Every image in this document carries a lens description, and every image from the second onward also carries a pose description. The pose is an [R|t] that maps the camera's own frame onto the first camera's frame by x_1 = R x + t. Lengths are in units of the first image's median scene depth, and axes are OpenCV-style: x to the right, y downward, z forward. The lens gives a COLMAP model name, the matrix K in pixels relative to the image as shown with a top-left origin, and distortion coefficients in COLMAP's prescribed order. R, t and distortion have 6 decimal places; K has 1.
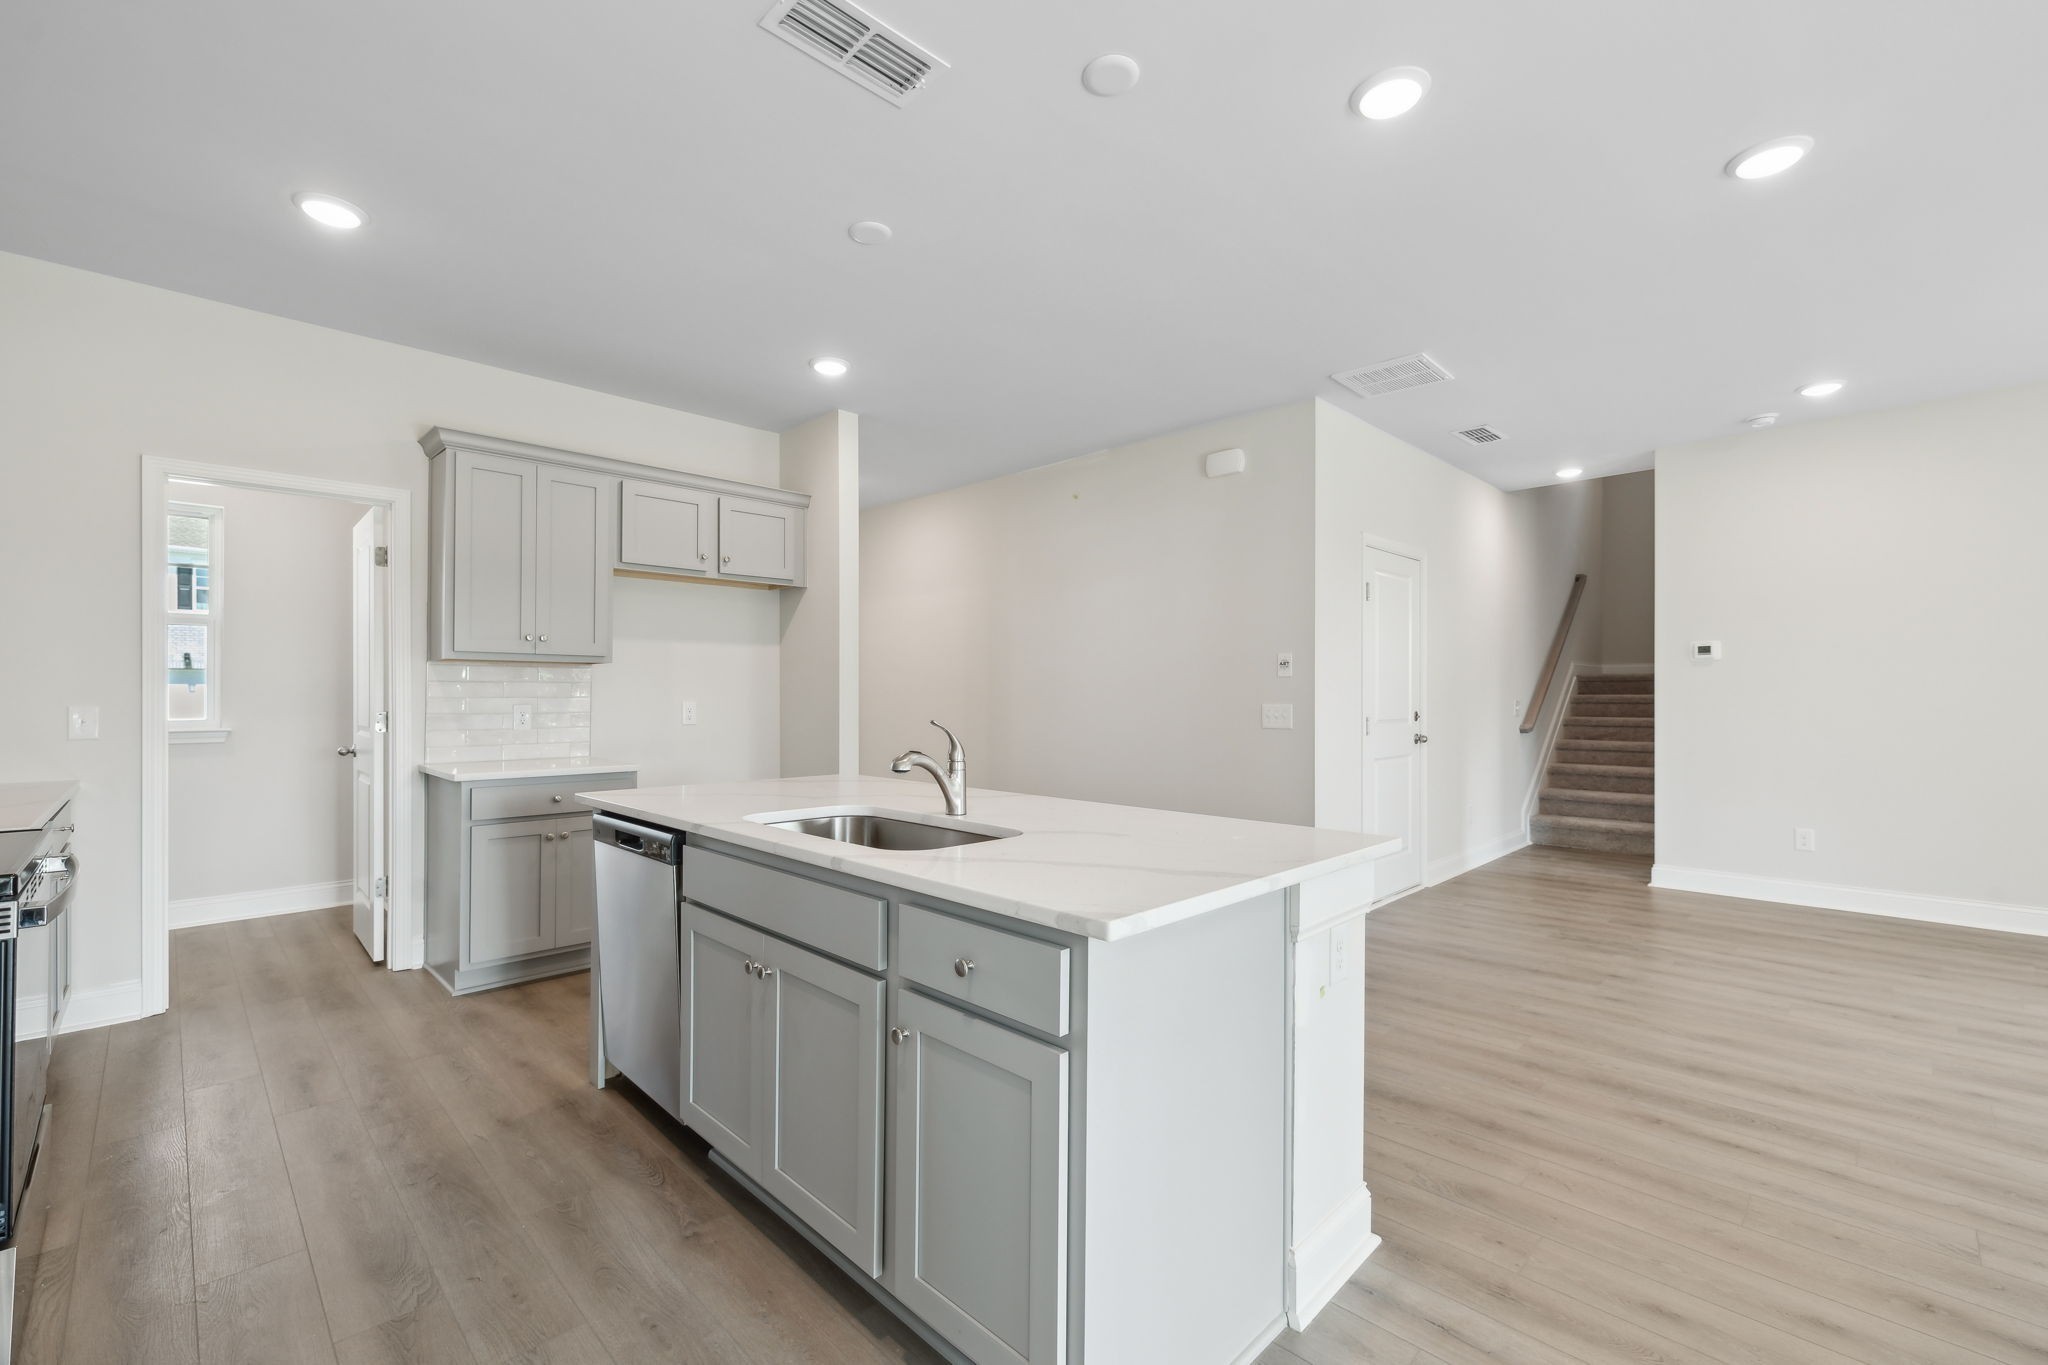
lens RADIAL K [[870.8, 0, 1010.1], [0, 870.8, 695.3], [0, 0, 1]] dist [0.000234, -0.000199]
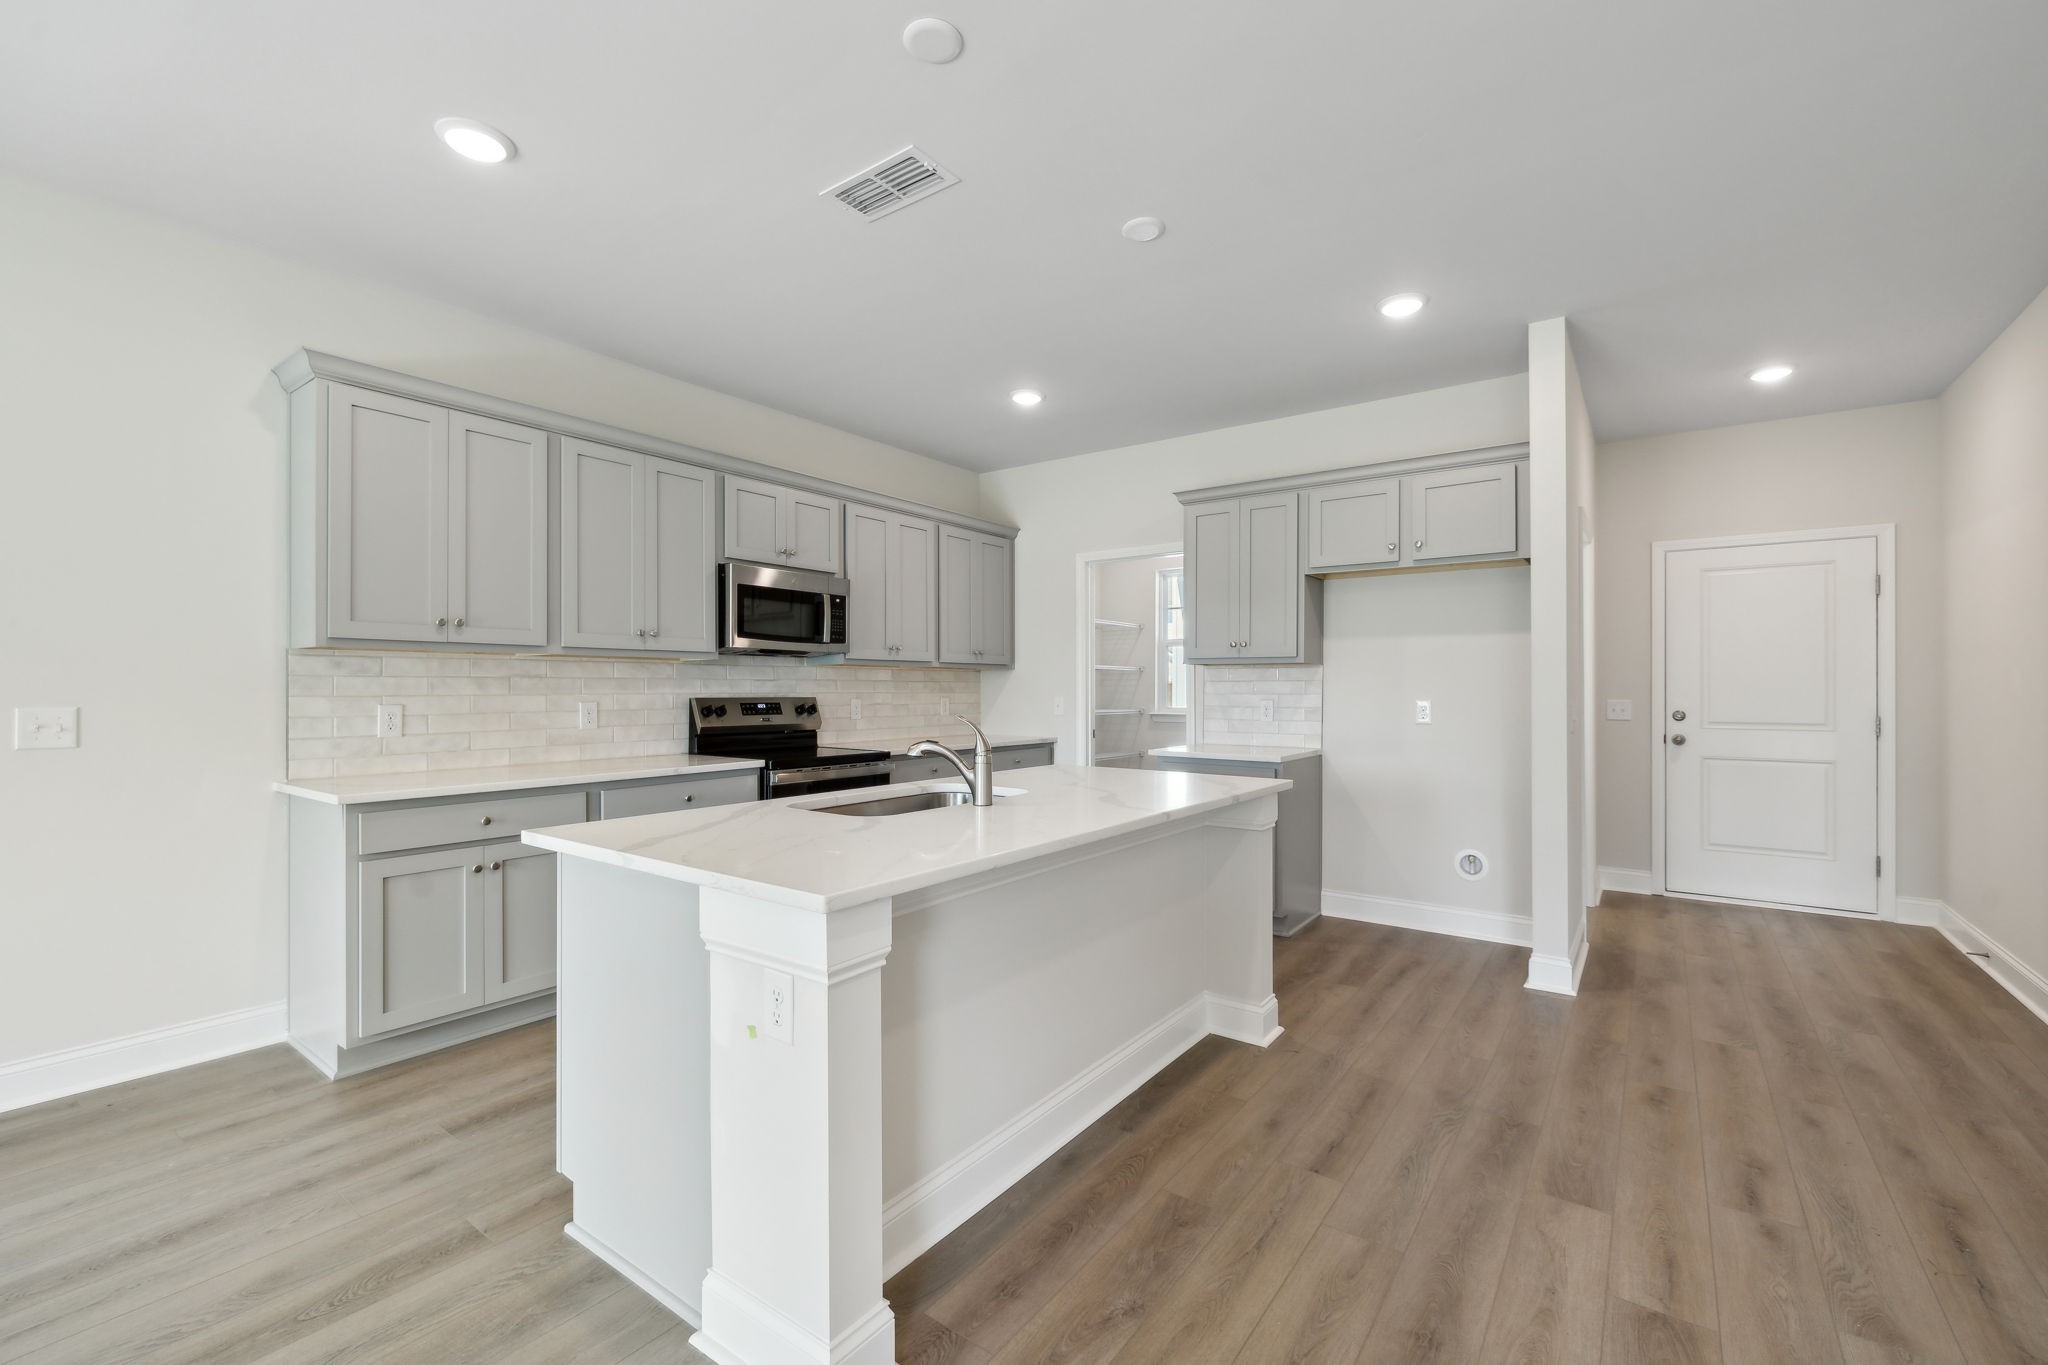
lens RADIAL K [[862.1, 0, 1027.2], [0, 862.1, 685.9], [0, 0, 1]] dist [-0.000320, -0.000007]
pose [[0.164852, -0.002773, -0.986314, 0.579339], [-0.002670, 0.999991, -0.003258, -0.003784], [0.986315, 0.003171, 0.164843, 0.518994]]
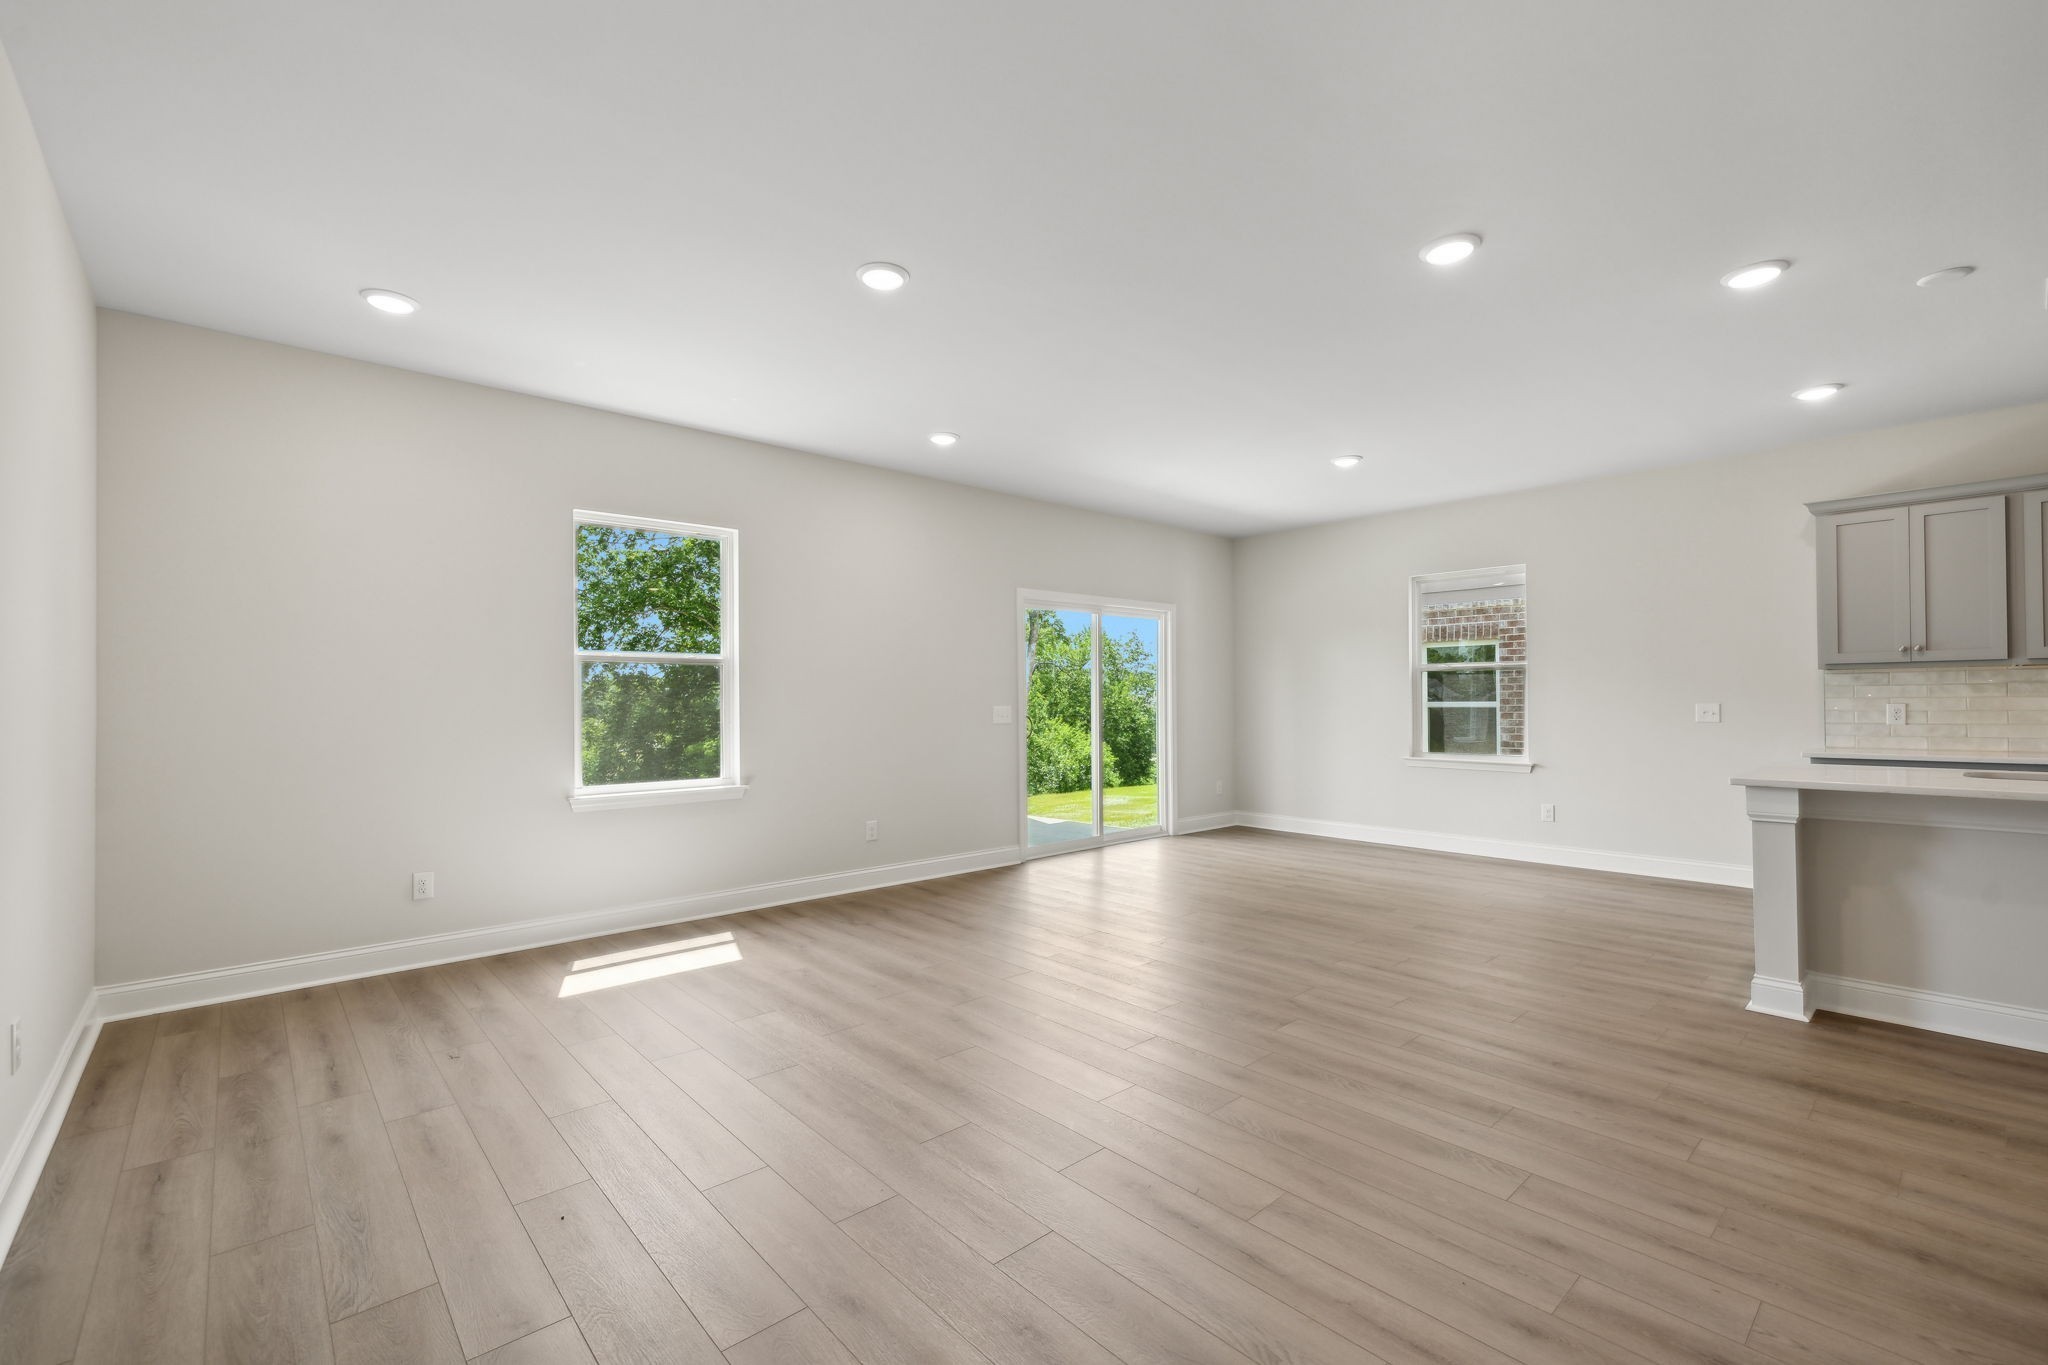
lens RADIAL K [[872.7, 0, 1022.1], [0, 872.7, 688.5], [0, 0, 1]] dist [0.009820, 0.000498]
pose [[-0.999244, 0.008409, 0.037957, 0.895791], [0.007899, 0.999877, -0.013562, -0.001496], [-0.038067, -0.013252, -0.999187, 1.403787]]
